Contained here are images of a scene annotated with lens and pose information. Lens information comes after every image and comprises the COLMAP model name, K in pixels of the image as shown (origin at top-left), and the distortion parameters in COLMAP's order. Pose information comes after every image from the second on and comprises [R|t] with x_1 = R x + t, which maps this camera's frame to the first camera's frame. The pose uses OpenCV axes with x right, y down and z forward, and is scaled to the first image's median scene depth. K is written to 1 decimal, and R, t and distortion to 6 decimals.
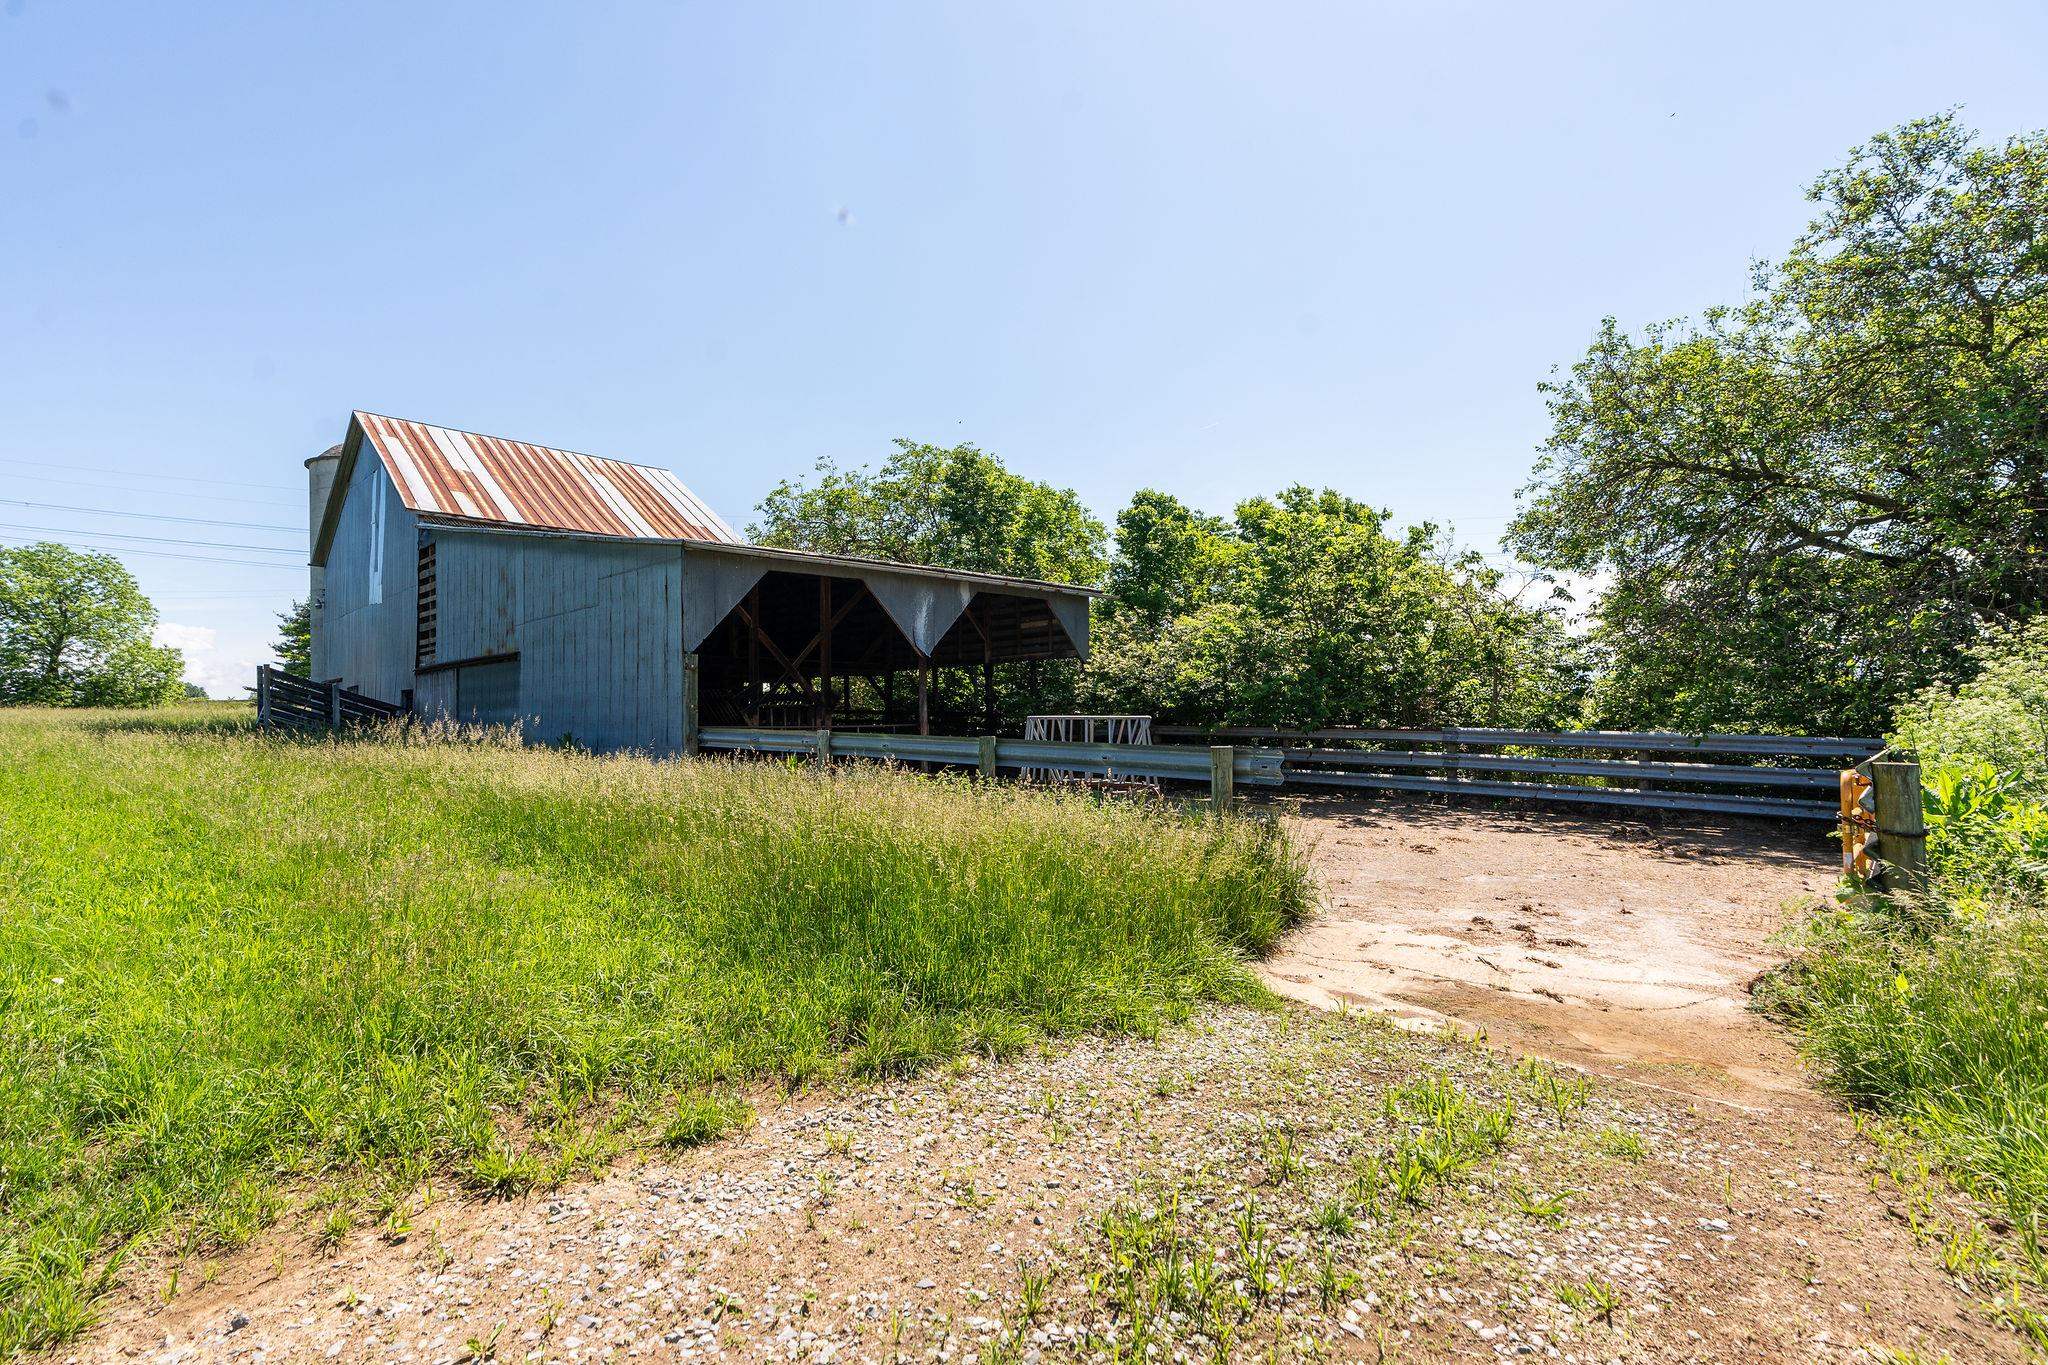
lens RADIAL K [[947.6, 0, 1037.0], [0, 947.6, 650.0], [0, 0, 1]] dist [-0.000409, -0.000075]
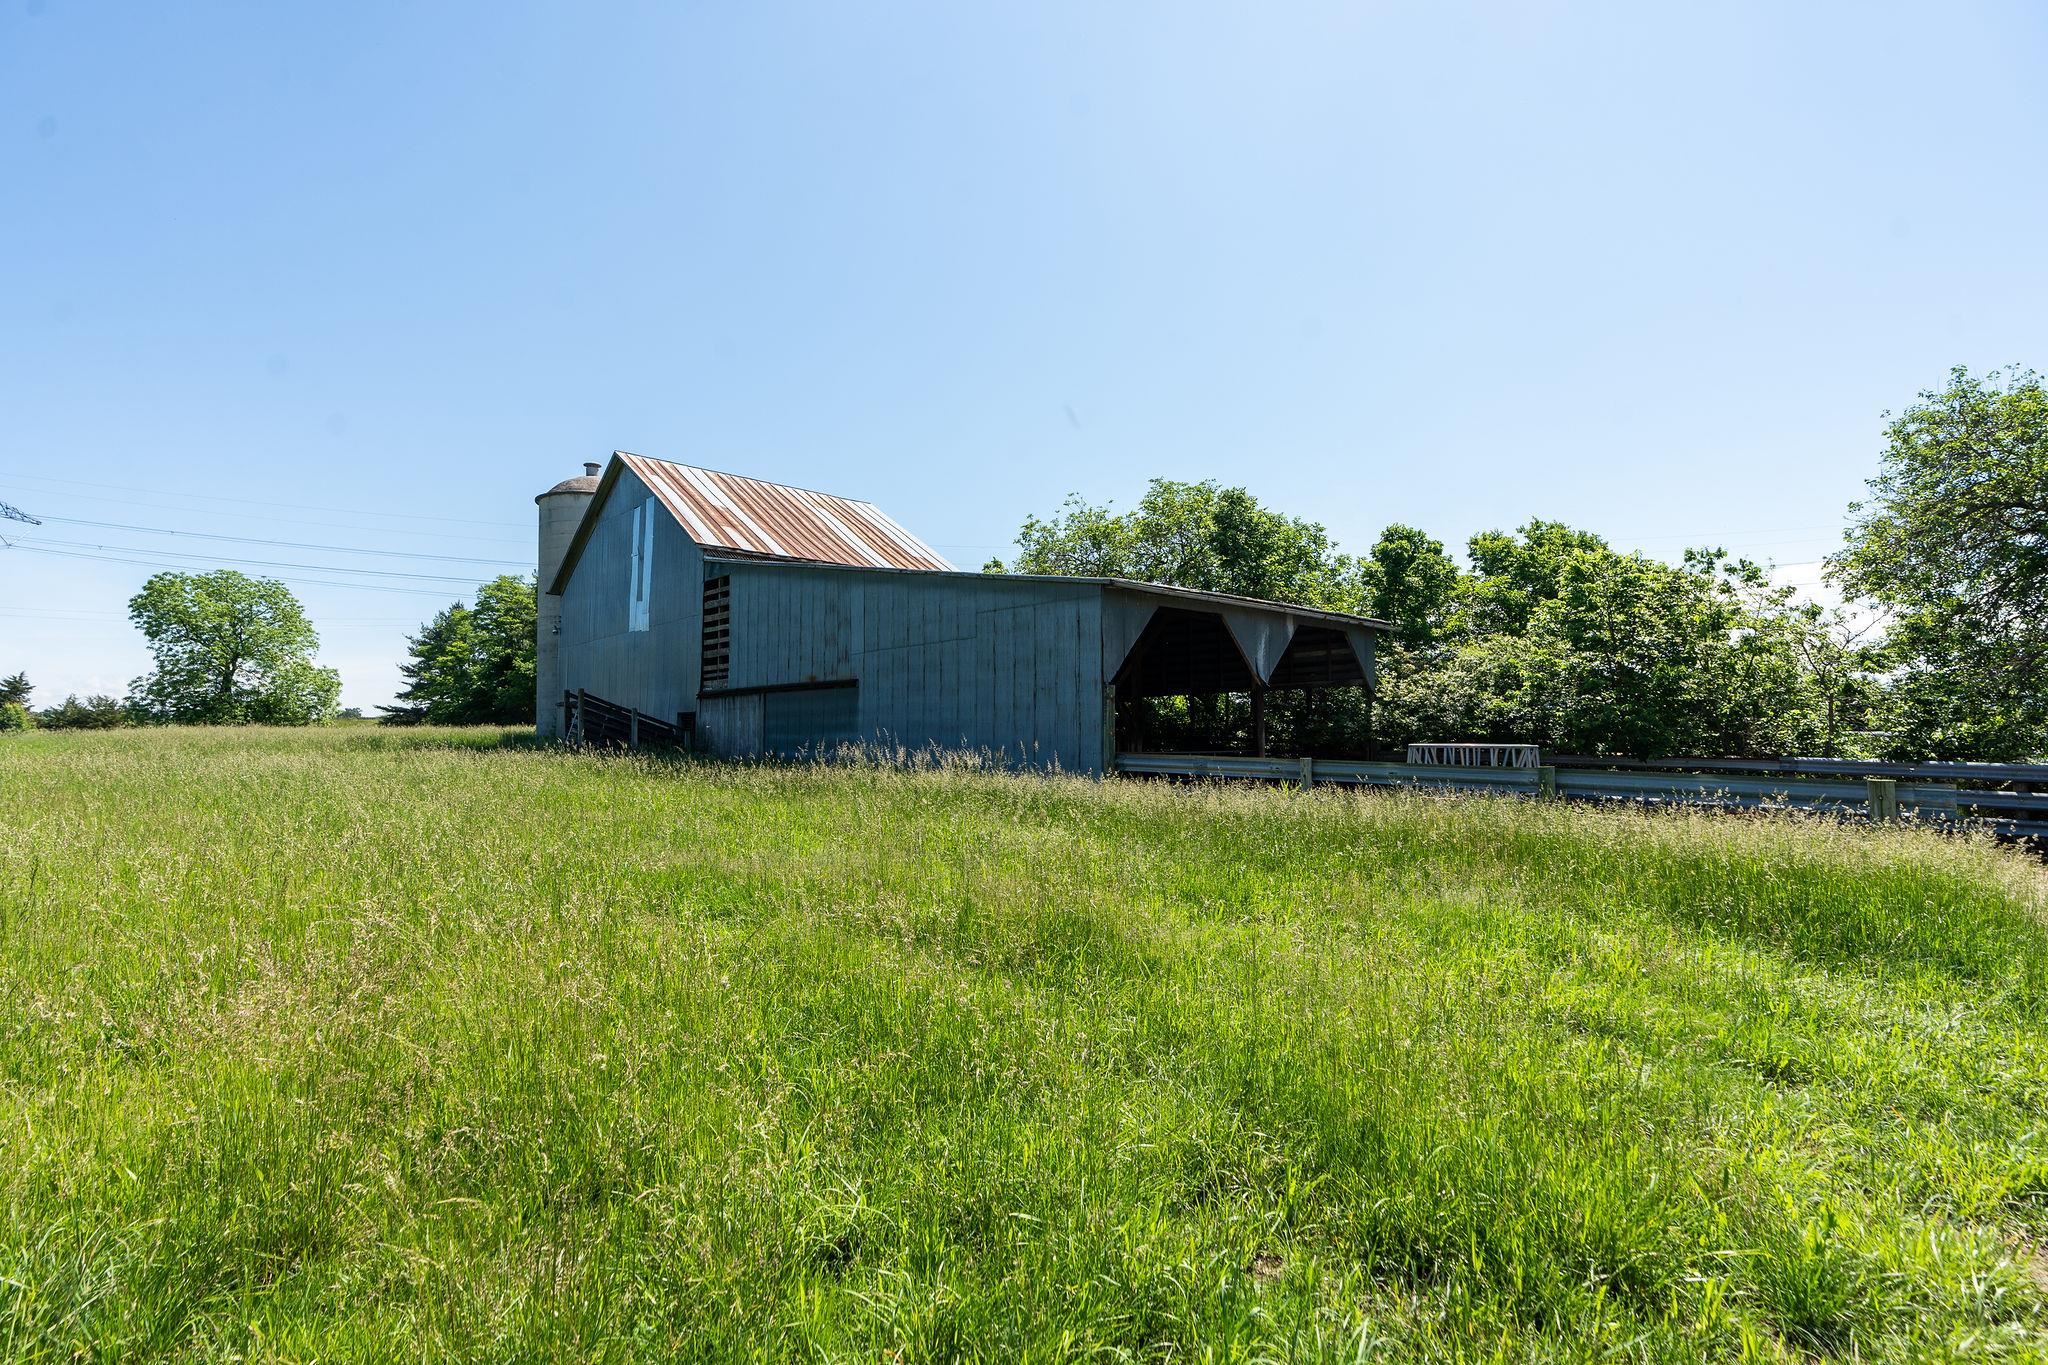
lens RADIAL K [[934.7, 0, 1016.2], [0, 934.7, 645.5], [0, 0, 1]] dist [0.002129, 0.000328]
pose [[0.999448, 0.003626, -0.033016, -0.266990], [-0.004547, 0.999602, -0.027842, -0.005816], [0.032902, 0.027977, 0.999067, -0.039236]]
